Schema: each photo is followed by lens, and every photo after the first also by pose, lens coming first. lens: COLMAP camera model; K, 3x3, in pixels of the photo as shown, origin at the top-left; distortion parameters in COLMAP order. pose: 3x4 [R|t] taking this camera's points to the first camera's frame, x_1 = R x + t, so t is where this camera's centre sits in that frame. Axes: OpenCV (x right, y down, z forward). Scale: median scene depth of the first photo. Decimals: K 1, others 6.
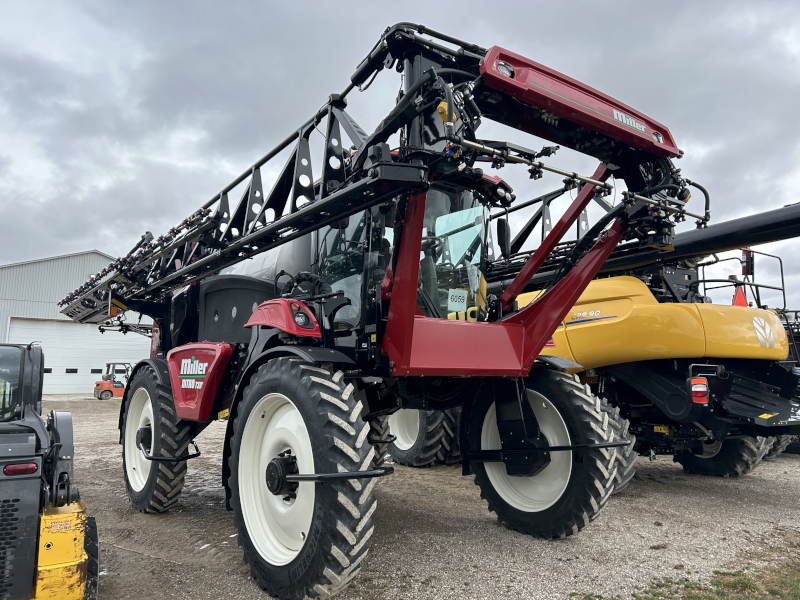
lens RADIAL K [[607.9, 0, 401.1], [0, 607.9, 302.0], [0, 0, 1]] dist [0.033354, -0.010001]
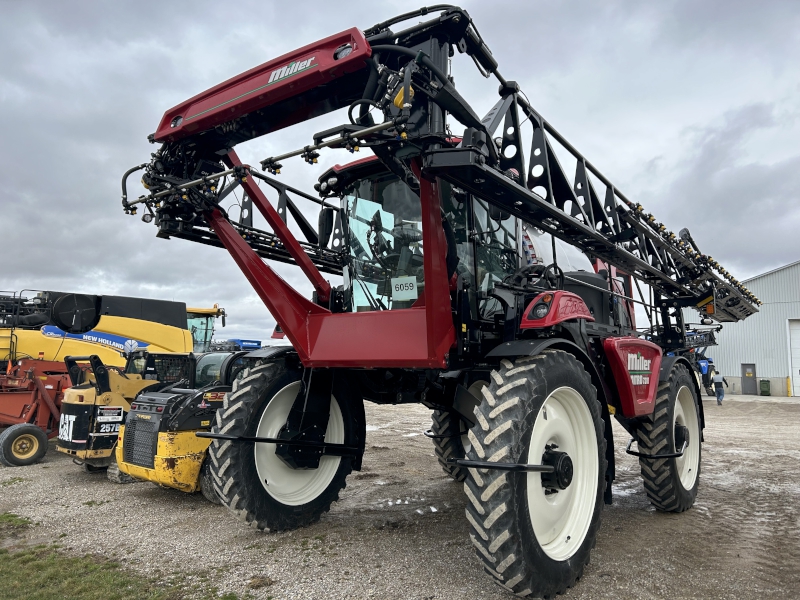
lens RADIAL K [[607.9, 0, 398.0], [0, 607.9, 297.5], [0, 0, 1]] dist [0.033354, -0.010001]
pose [[0.250608, -0.119569, -0.960676, 1.191609], [0.105225, 0.989828, -0.095748, 0.122071], [0.962353, -0.077092, 0.260641, 0.885076]]
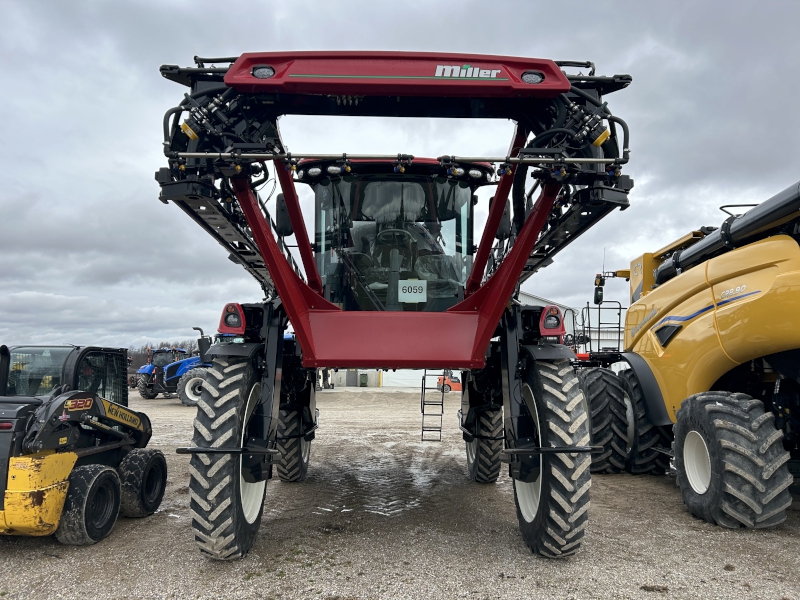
lens RADIAL K [[607.9, 0, 396.4], [0, 607.9, 297.6], [0, 0, 1]] dist [0.033354, -0.010001]
pose [[0.804218, -0.070889, -0.590092, 0.773814], [0.067629, 0.997328, -0.027643, 0.040861], [0.590475, -0.017676, 0.806863, 0.233563]]
